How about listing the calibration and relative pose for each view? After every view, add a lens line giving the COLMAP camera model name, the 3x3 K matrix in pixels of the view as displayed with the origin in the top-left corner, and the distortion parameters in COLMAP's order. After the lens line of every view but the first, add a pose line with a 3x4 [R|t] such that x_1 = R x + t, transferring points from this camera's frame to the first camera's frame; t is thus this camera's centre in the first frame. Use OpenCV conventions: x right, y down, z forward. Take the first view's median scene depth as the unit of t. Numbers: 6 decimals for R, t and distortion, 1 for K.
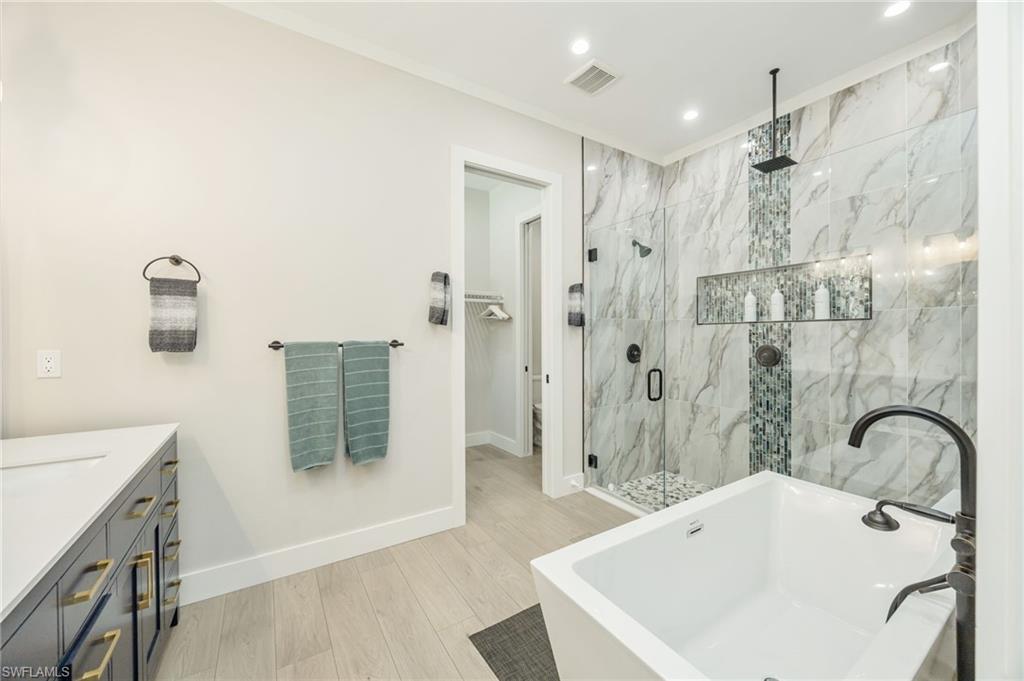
lens RADIAL K [[386.7, 0, 512.3], [0, 386.7, 338.0], [0, 0, 1]] dist [-0.002808, -0.000225]
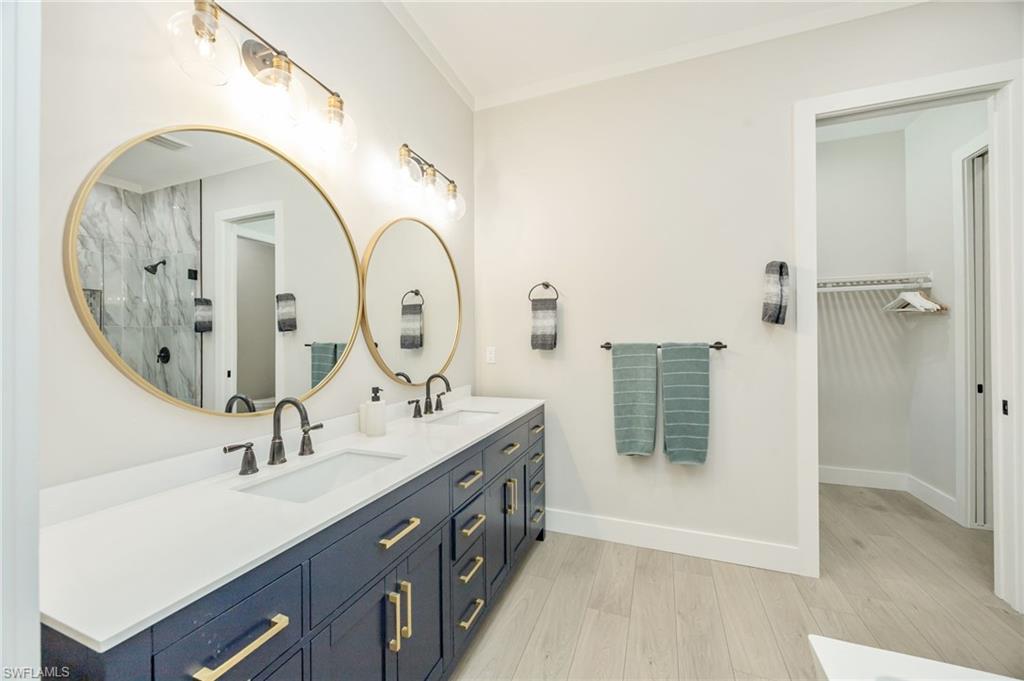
lens RADIAL K [[386.7, 0, 512.3], [0, 386.7, 338.0], [0, 0, 1]] dist [-0.002808, -0.000225]
pose [[0.594660, -0.005264, -0.803960, 0.161783], [0.001920, 0.999985, -0.005128, -0.000128], [0.803975, 0.001506, 0.594661, 0.042581]]
